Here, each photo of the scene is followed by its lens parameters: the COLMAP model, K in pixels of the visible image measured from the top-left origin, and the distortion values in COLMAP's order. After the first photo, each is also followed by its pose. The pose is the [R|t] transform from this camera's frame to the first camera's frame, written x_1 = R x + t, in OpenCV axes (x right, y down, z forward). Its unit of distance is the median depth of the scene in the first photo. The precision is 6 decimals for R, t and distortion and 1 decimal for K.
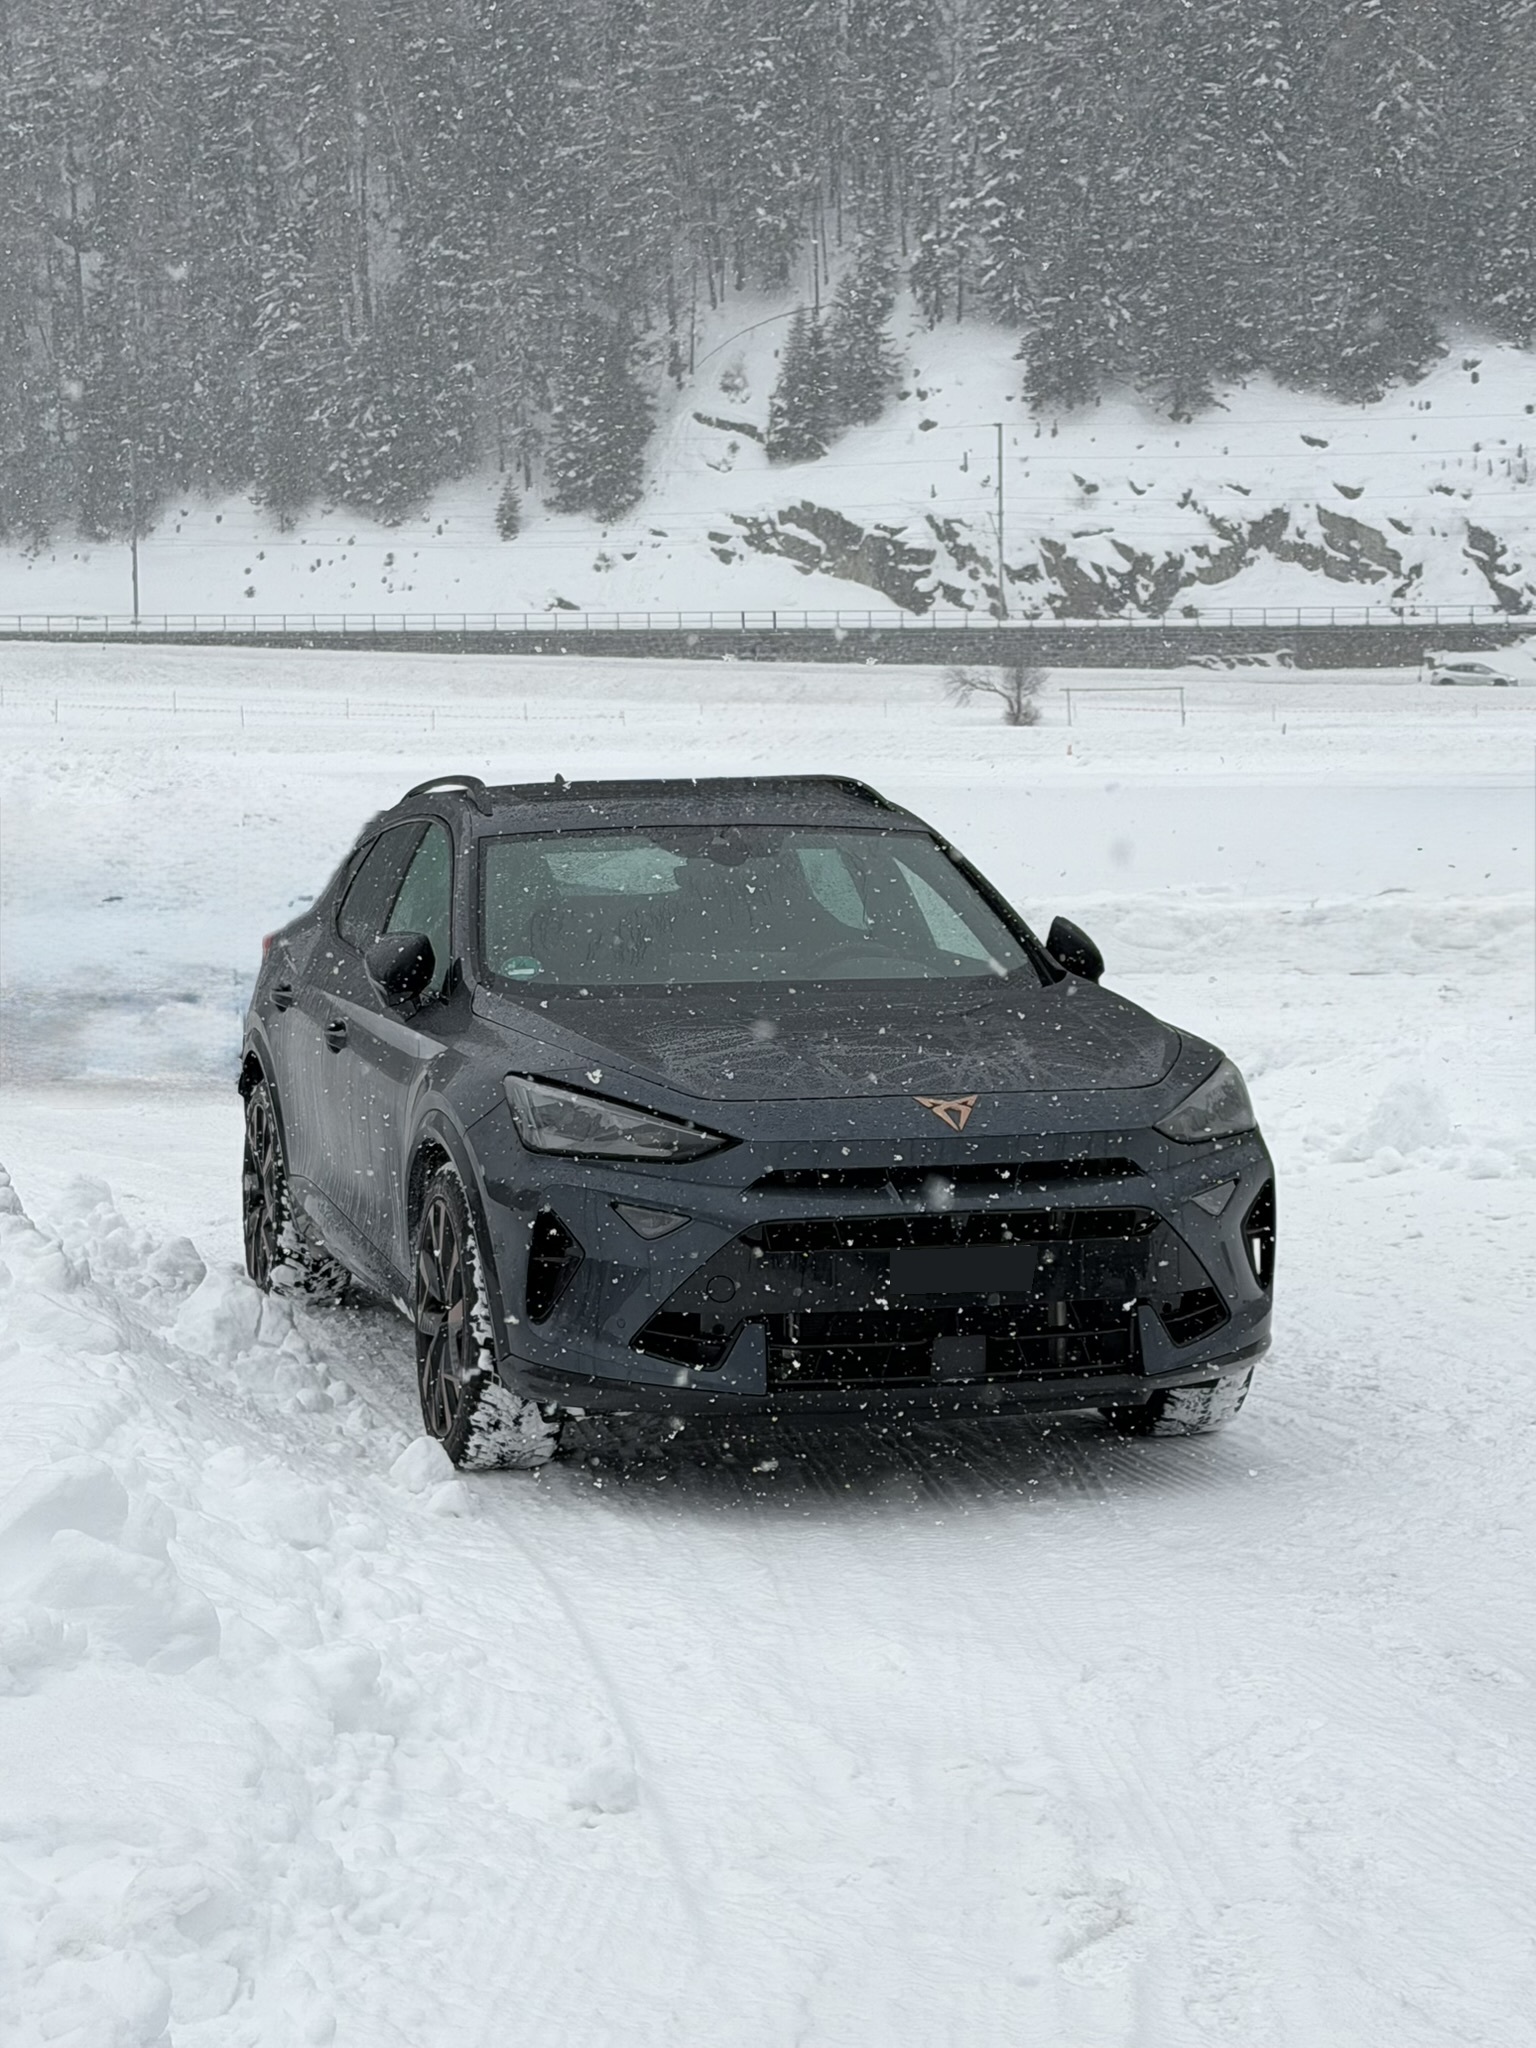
lens RADIAL K [[3518.3, 0, 749.4], [0, 3518.3, 1023.3], [0, 0, 1]] dist [0.125220, 0.000000]
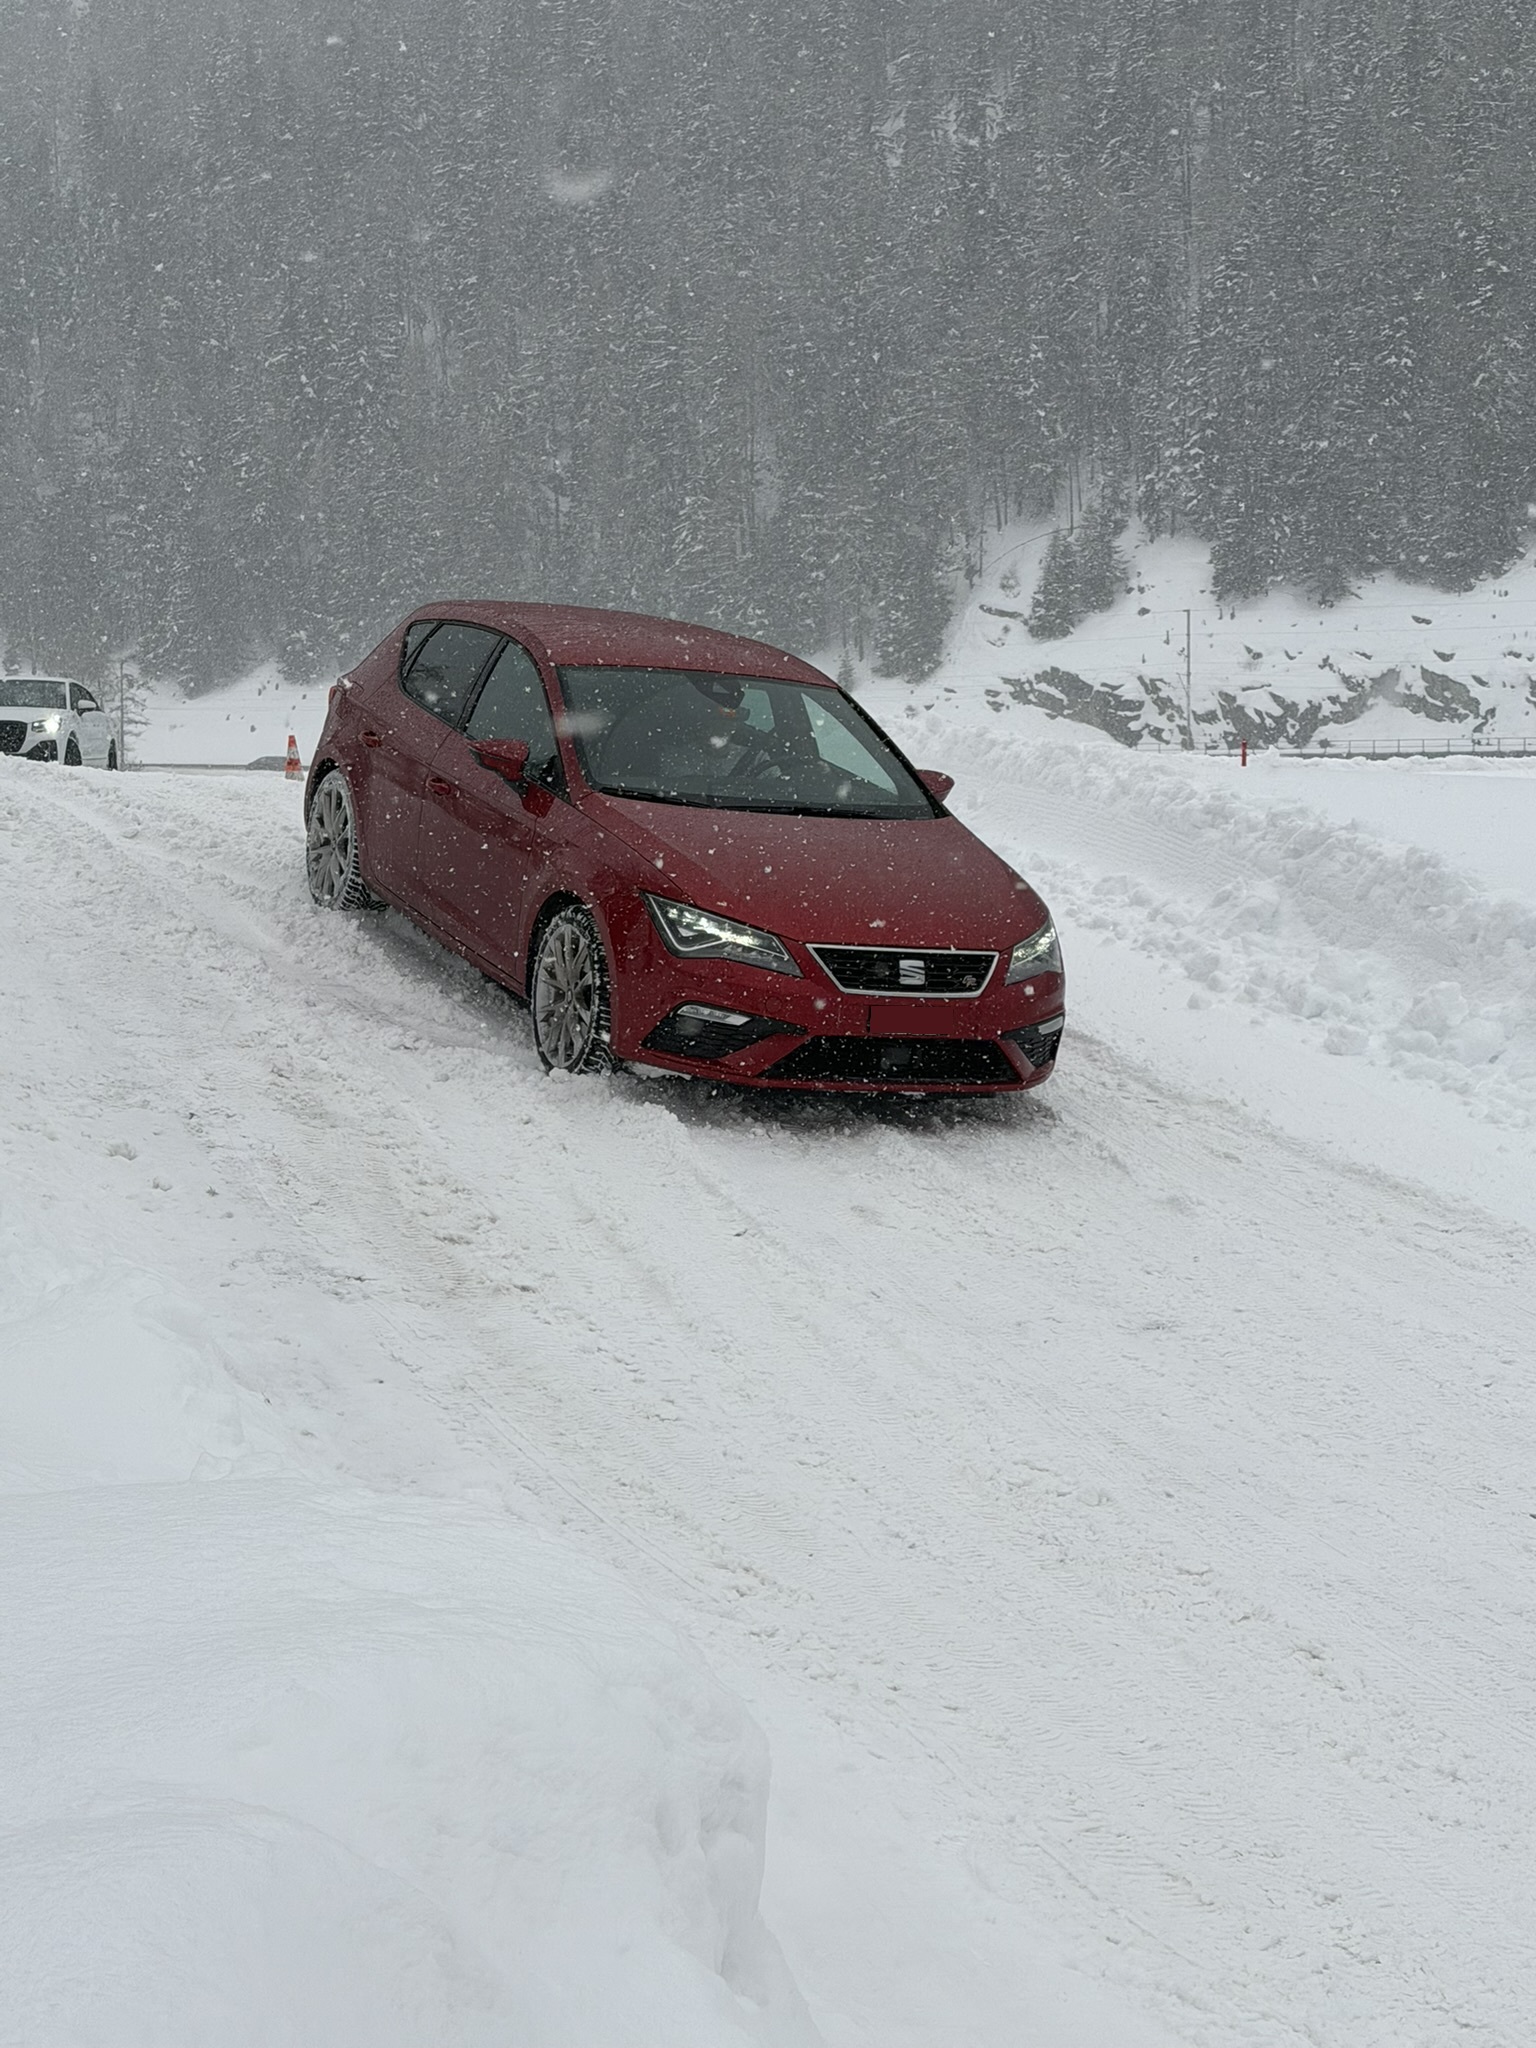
lens RADIAL K [[3055.1, 0, 770.2], [0, 3055.1, 1050.6], [0, 0, 1]] dist [0.149875, 0.000000]
pose [[0.989771, 0.012446, -0.142124, 0.078210], [-0.016567, 0.999475, -0.027845, 0.038742], [0.141703, 0.029914, 0.989457, -0.207682]]
